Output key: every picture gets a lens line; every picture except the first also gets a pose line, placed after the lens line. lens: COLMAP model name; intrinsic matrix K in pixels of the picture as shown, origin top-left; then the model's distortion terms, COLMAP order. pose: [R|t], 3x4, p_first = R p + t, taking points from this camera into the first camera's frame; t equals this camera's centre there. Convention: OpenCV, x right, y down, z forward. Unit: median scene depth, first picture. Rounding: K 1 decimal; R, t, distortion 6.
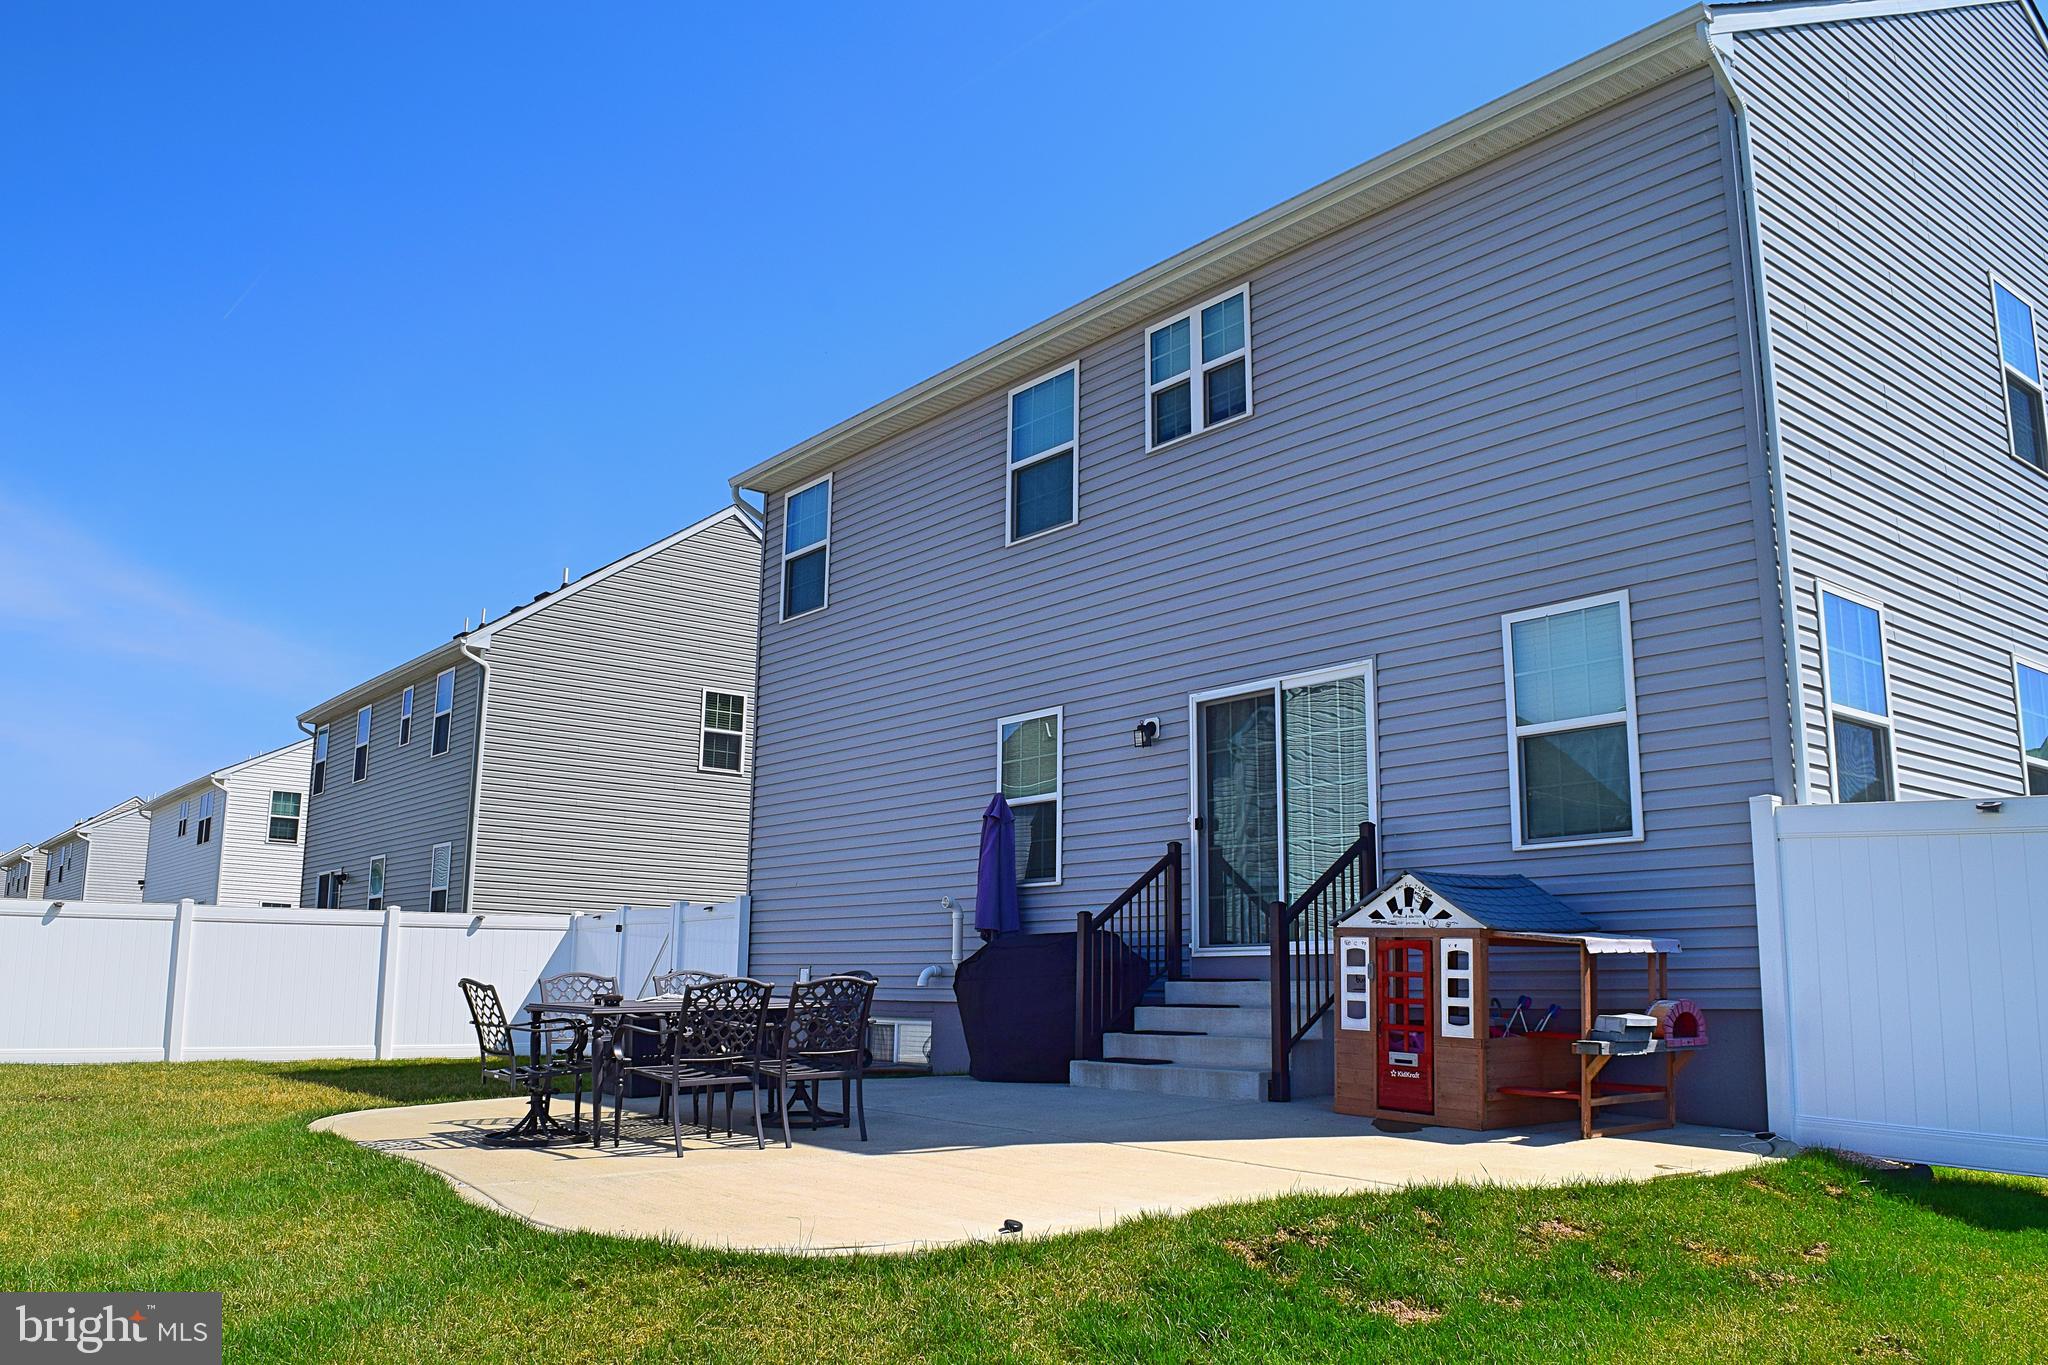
lens RADIAL K [[1587.5, 0, 1025.7], [0, 1587.5, 687.4], [0, 0, 1]] dist [-0.079601, -0.002405]
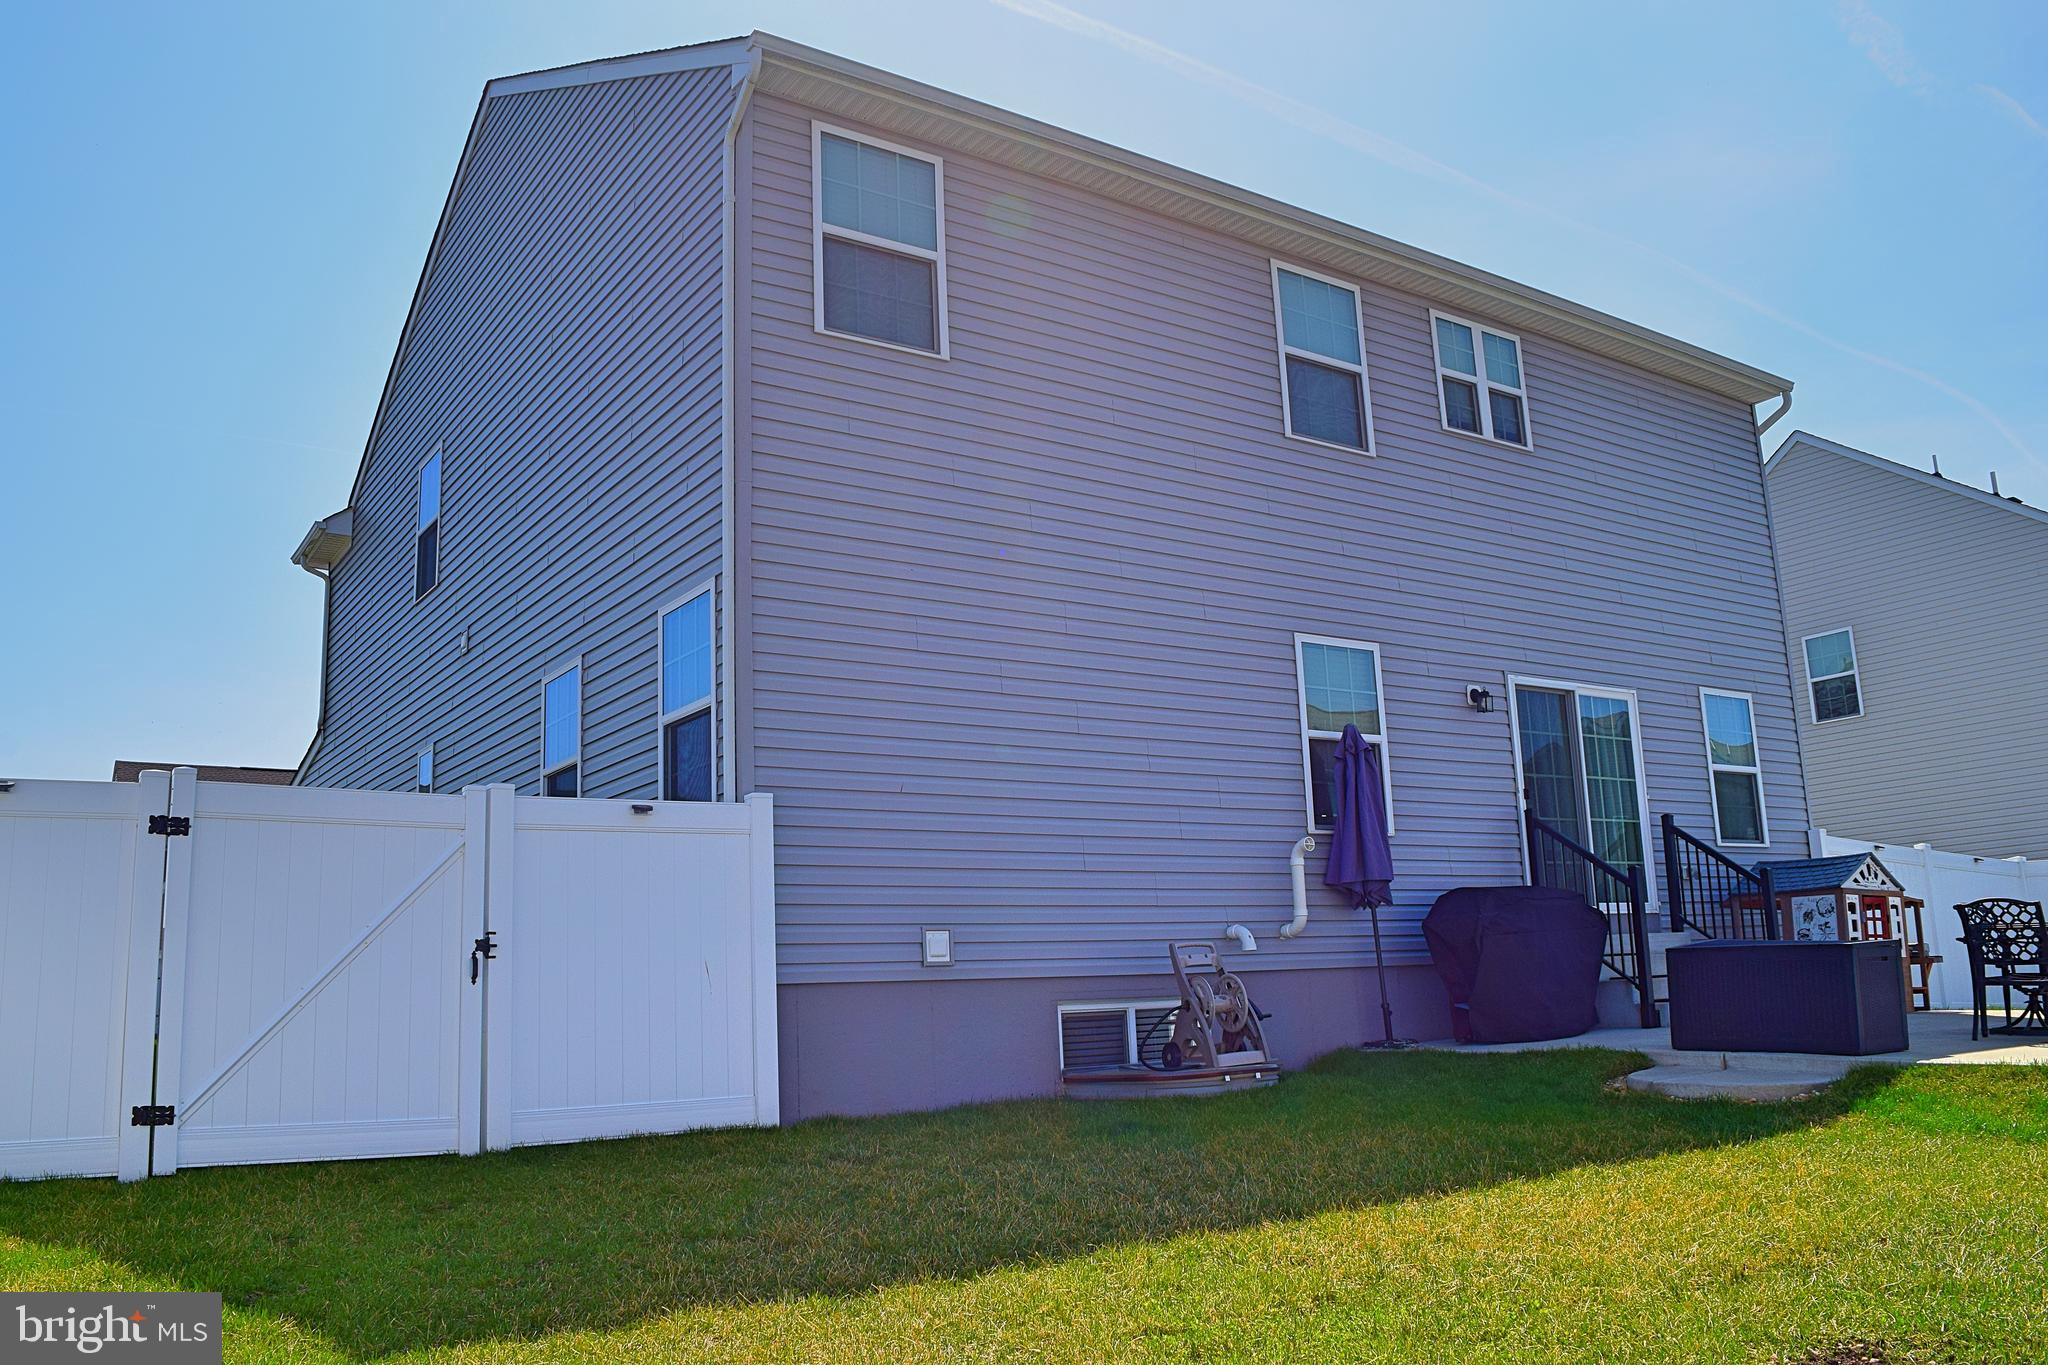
lens RADIAL K [[1587.5, 0, 1025.3], [0, 1587.5, 688.8], [0, 0, 1]] dist [-0.079601, -0.002405]
pose [[0.083811, 0.176837, 0.980665, -0.998761], [-0.151563, 0.974940, -0.162851, 0.244277], [-0.984888, -0.134983, 0.108513, 1.228923]]
